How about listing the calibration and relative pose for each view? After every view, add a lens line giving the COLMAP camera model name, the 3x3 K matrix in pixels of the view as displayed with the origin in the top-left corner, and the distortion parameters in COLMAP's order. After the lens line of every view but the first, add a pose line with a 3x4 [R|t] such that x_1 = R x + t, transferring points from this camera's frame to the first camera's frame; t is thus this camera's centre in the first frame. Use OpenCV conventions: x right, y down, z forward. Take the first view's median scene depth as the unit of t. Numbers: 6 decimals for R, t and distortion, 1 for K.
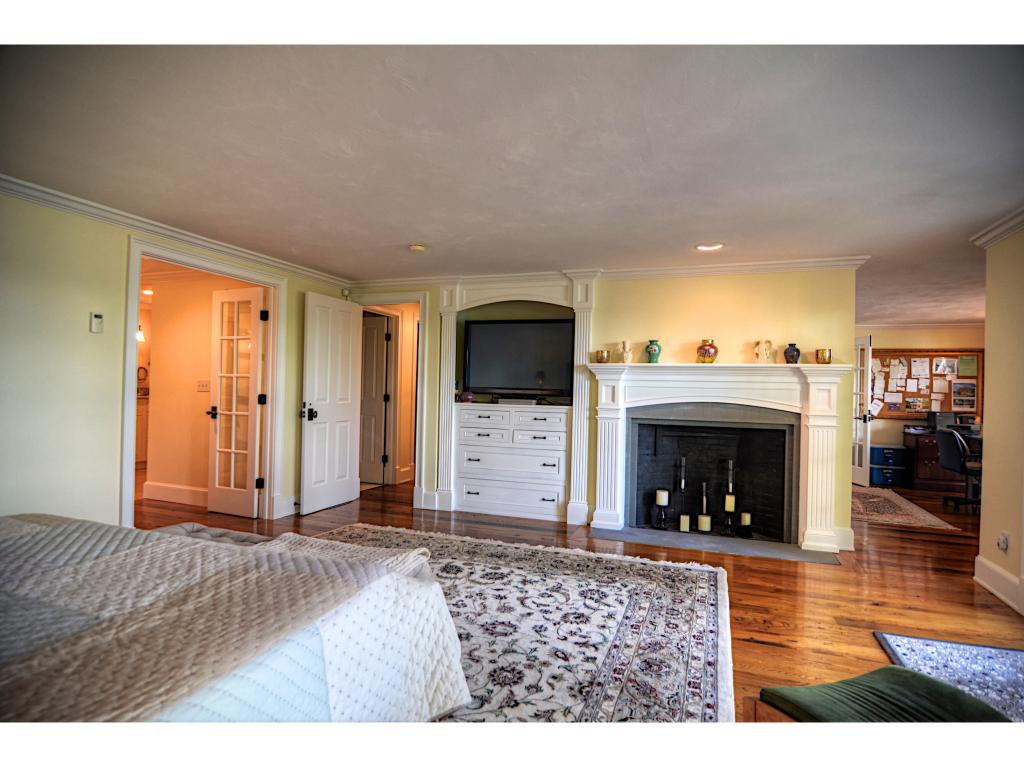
lens RADIAL K [[540.6, 0, 517.1], [0, 540.6, 387.3], [0, 0, 1]] dist [-0.013819, -0.001346]
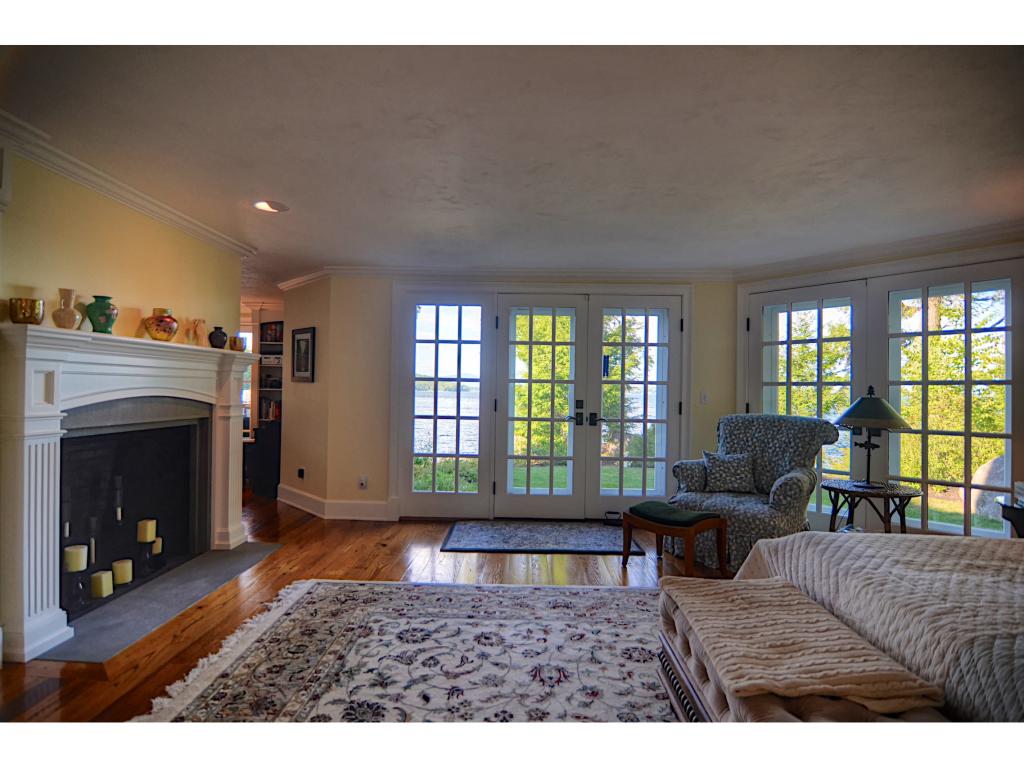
lens RADIAL K [[540.6, 0, 517.1], [0, 540.6, 385.7], [0, 0, 1]] dist [-0.013819, -0.001346]
pose [[-0.316384, -0.021710, 0.948383, -0.658906], [-0.028567, 0.999503, 0.013350, -0.012152], [-0.948201, -0.022869, -0.316846, 1.084363]]
